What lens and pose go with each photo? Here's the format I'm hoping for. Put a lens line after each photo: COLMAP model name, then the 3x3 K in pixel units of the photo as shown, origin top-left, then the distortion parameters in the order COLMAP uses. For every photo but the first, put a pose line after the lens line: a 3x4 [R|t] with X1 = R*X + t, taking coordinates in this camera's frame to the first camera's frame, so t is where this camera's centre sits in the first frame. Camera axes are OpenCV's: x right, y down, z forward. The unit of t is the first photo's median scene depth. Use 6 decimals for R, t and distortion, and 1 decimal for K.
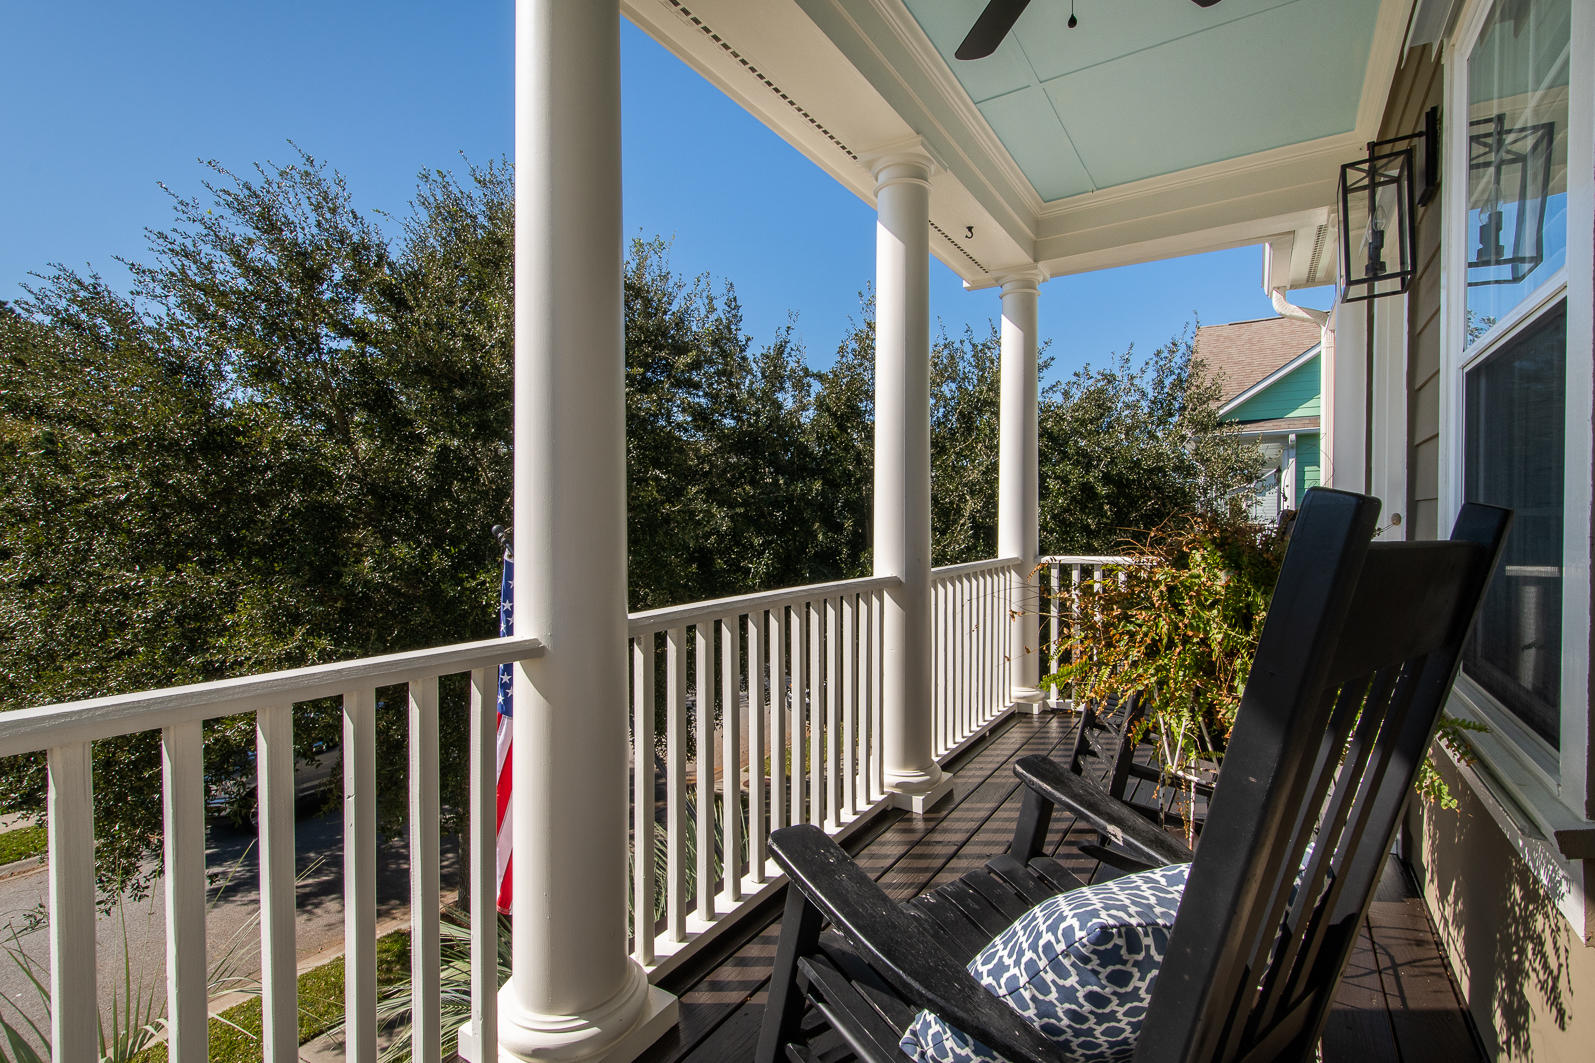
lens RADIAL K [[749.1, 0, 811.3], [0, 749.1, 526.3], [0, 0, 1]] dist [0.004654, -0.000087]
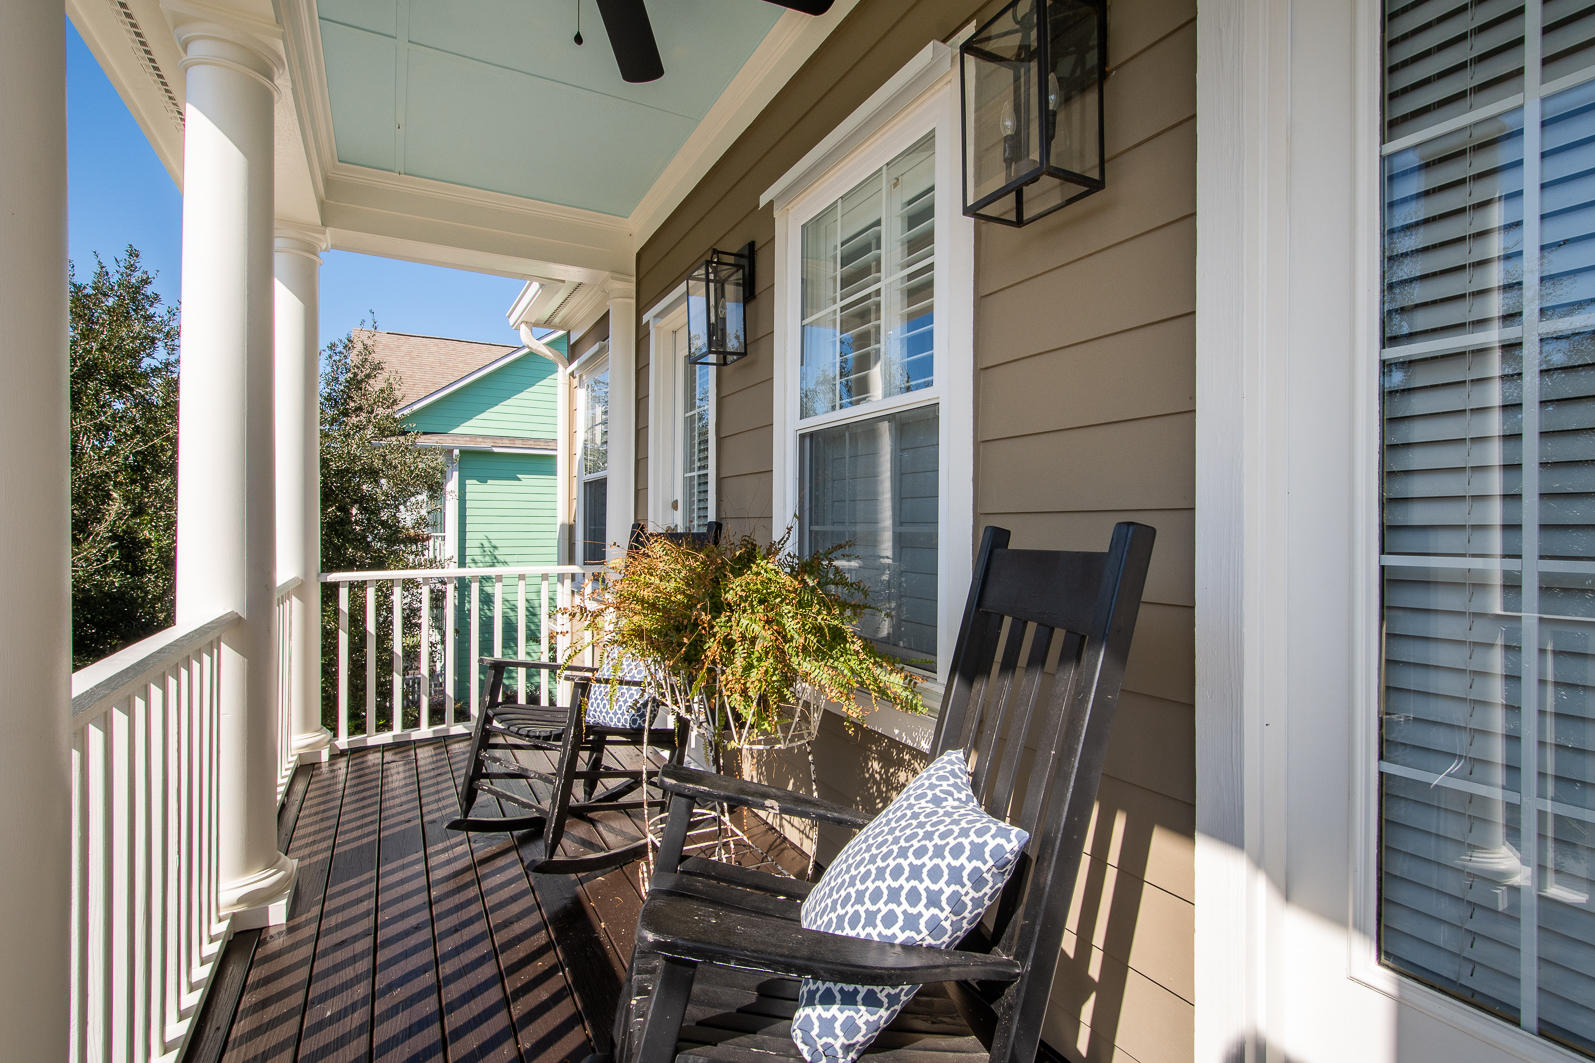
lens RADIAL K [[749.1, 0, 812.0], [0, 749.1, 529.4], [0, 0, 1]] dist [0.004654, -0.000087]
pose [[0.482816, -0.004247, 0.875712, -0.173064], [0.006612, 0.999977, 0.001204, -0.007906], [-0.875697, 0.005208, 0.482833, 0.109133]]
